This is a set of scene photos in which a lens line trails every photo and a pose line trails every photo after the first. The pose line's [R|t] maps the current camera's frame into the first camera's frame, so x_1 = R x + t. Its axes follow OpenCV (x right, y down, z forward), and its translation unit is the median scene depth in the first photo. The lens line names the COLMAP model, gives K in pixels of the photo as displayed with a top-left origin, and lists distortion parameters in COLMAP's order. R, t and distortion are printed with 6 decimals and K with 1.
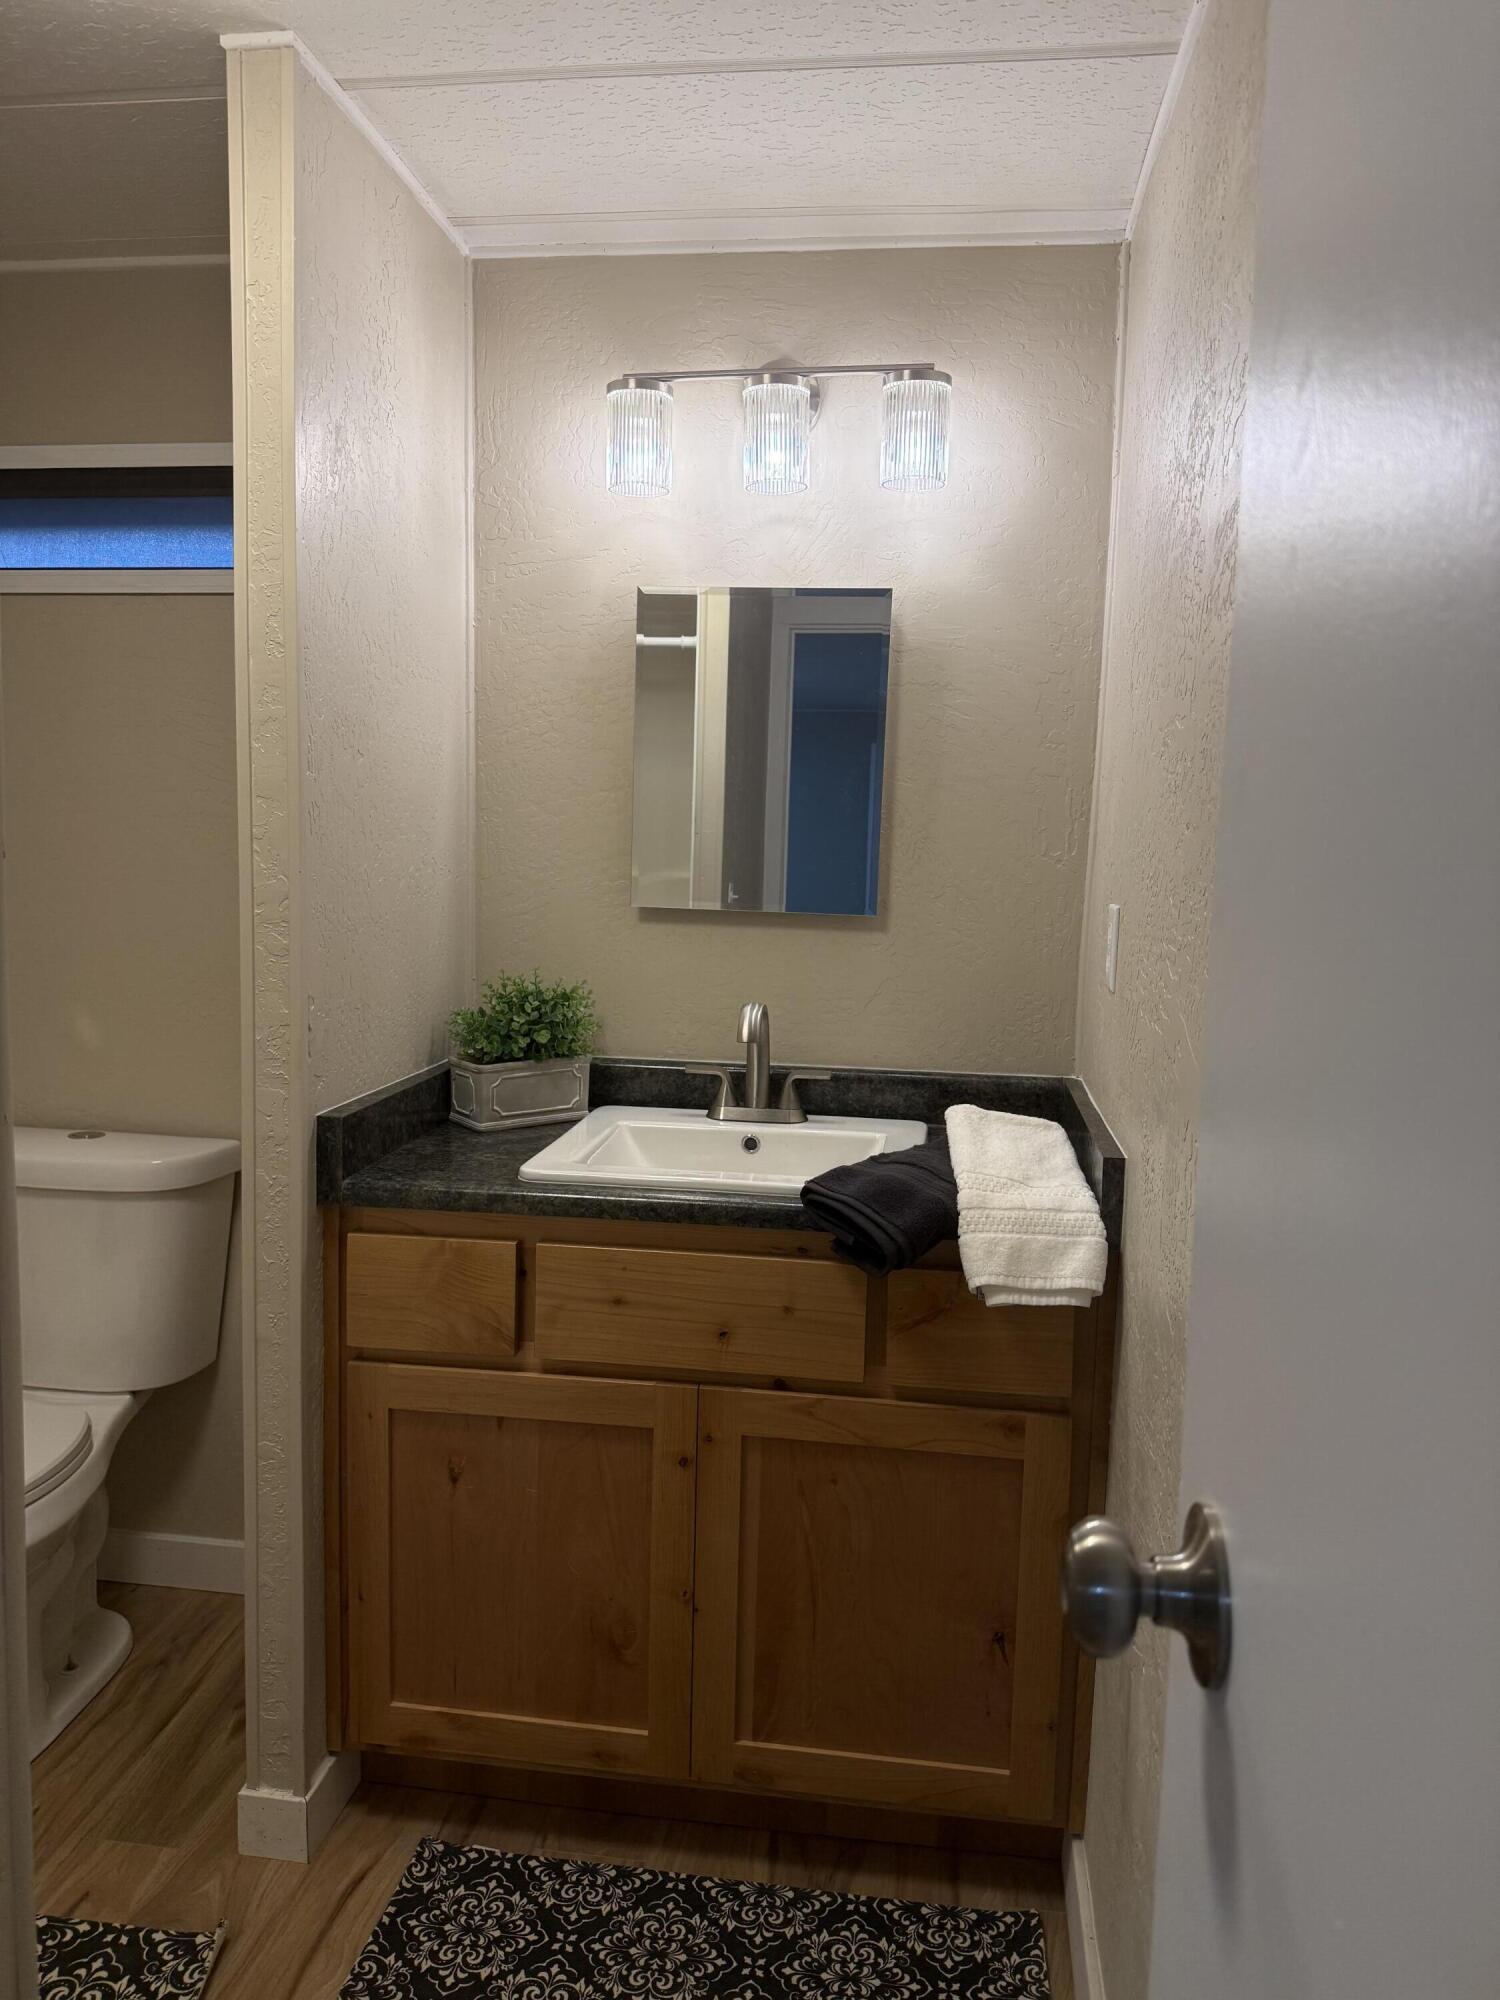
lens RADIAL K [[1394.3, 0, 750.0], [0, 1394.3, 1000.0], [0, 0, 1]] dist [0.006407, -0.007206]
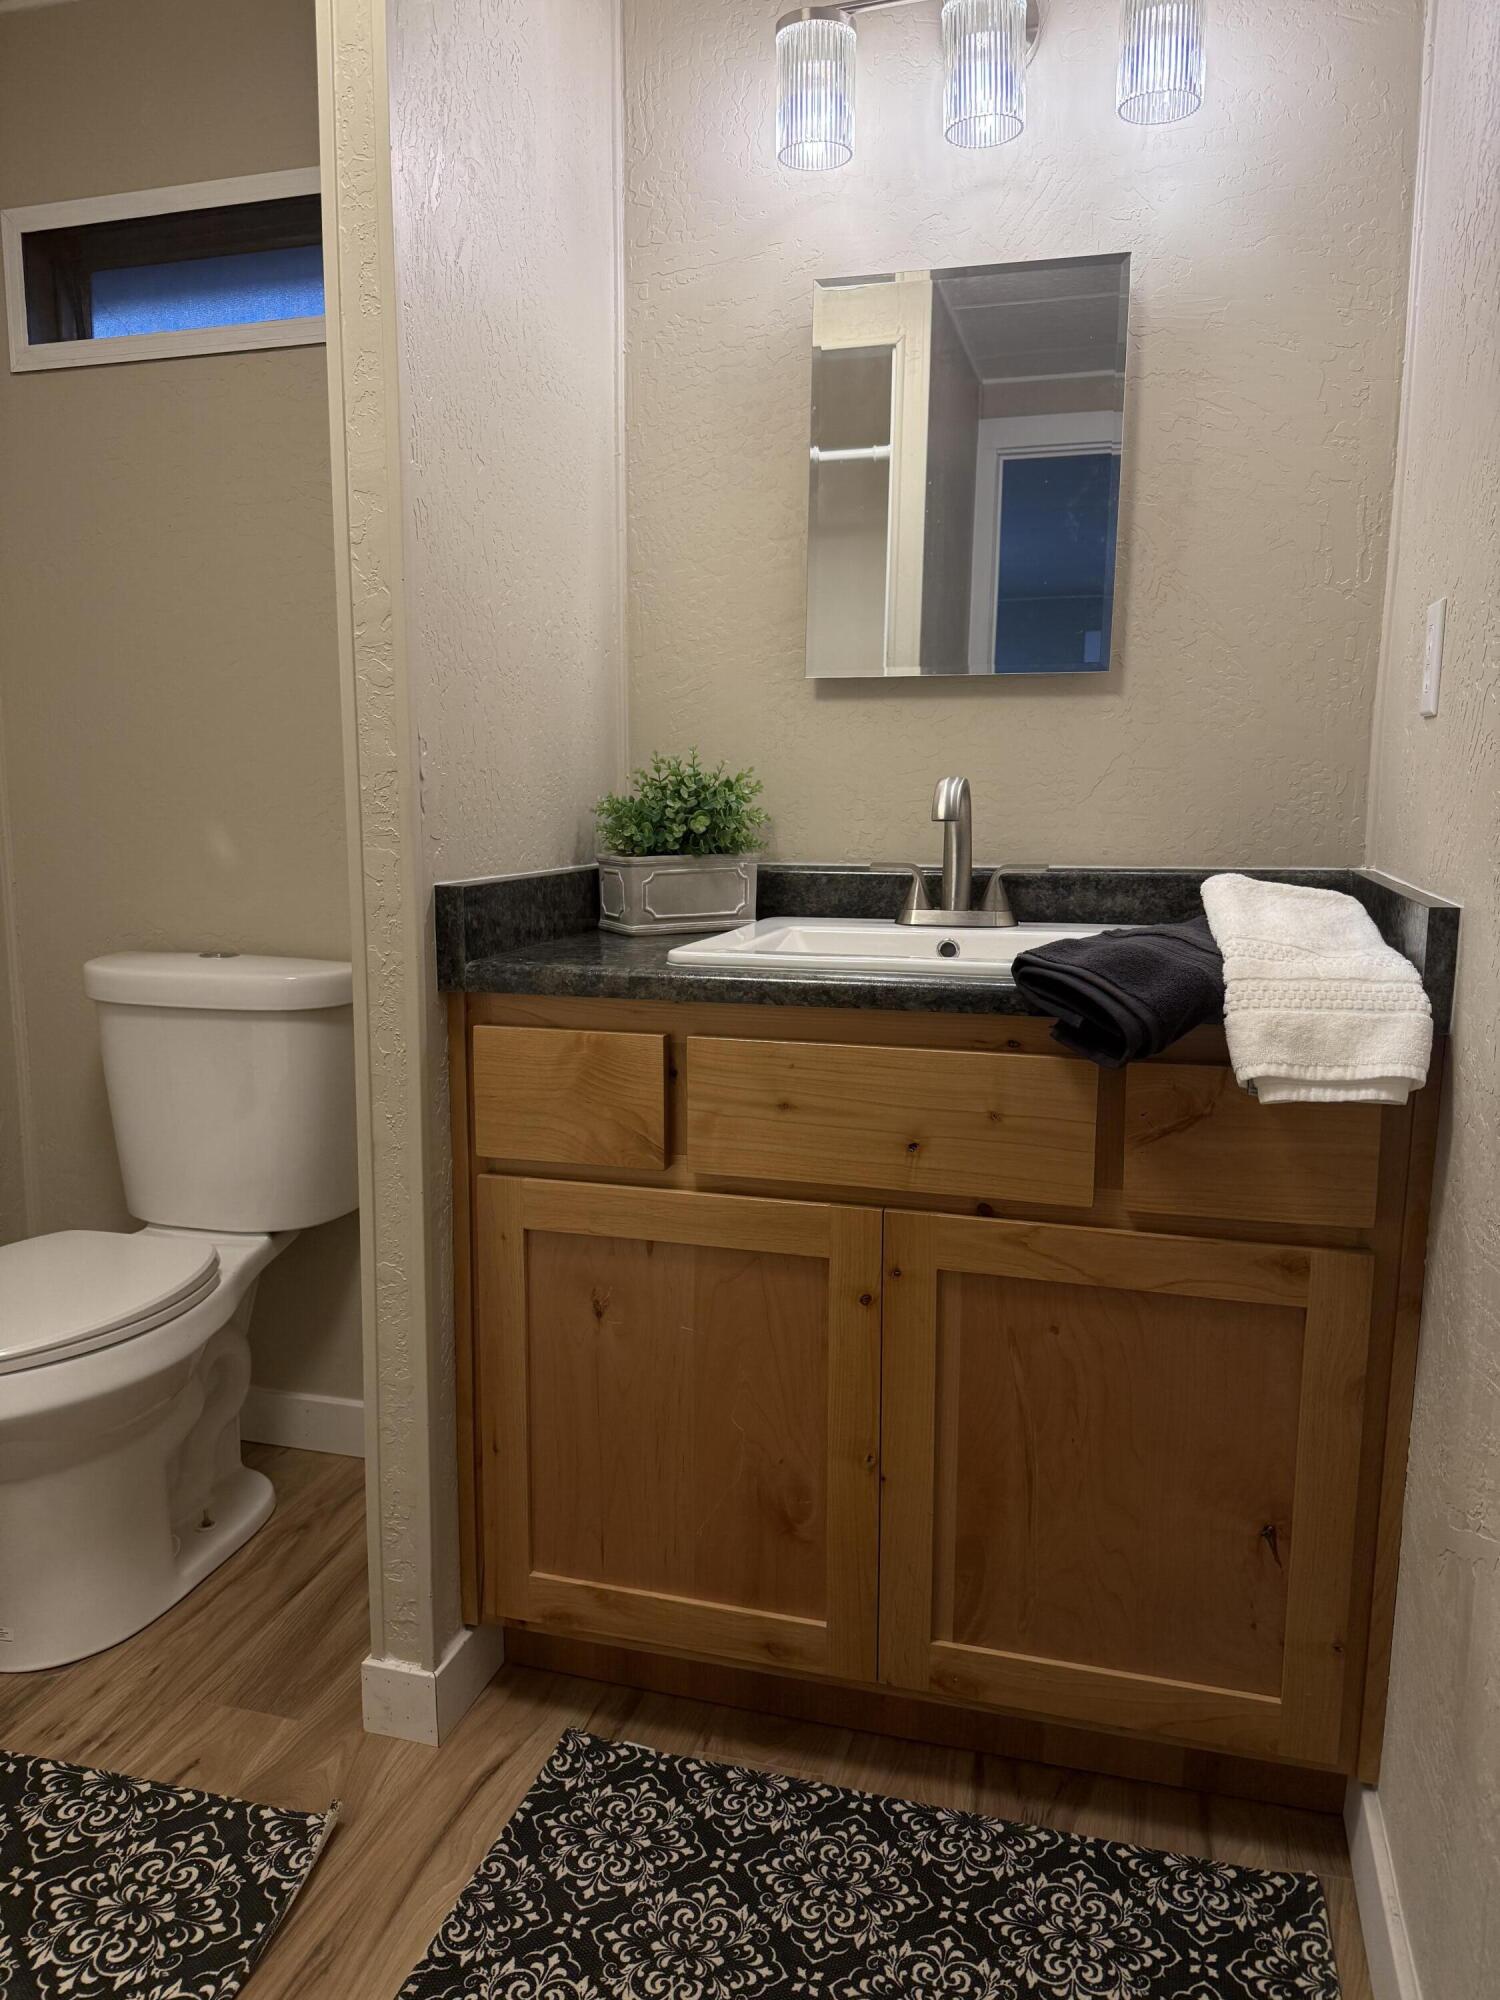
lens RADIAL K [[1374.5, 0, 744.5], [0, 1374.5, 1019.9], [0, 0, 1]] dist [0.032285, -0.036907]
pose [[0.989807, 0.001510, -0.142405, -0.004036], [0.004777, 0.999029, 0.043799, 0.131211], [0.142333, -0.044033, 0.988839, 0.197408]]
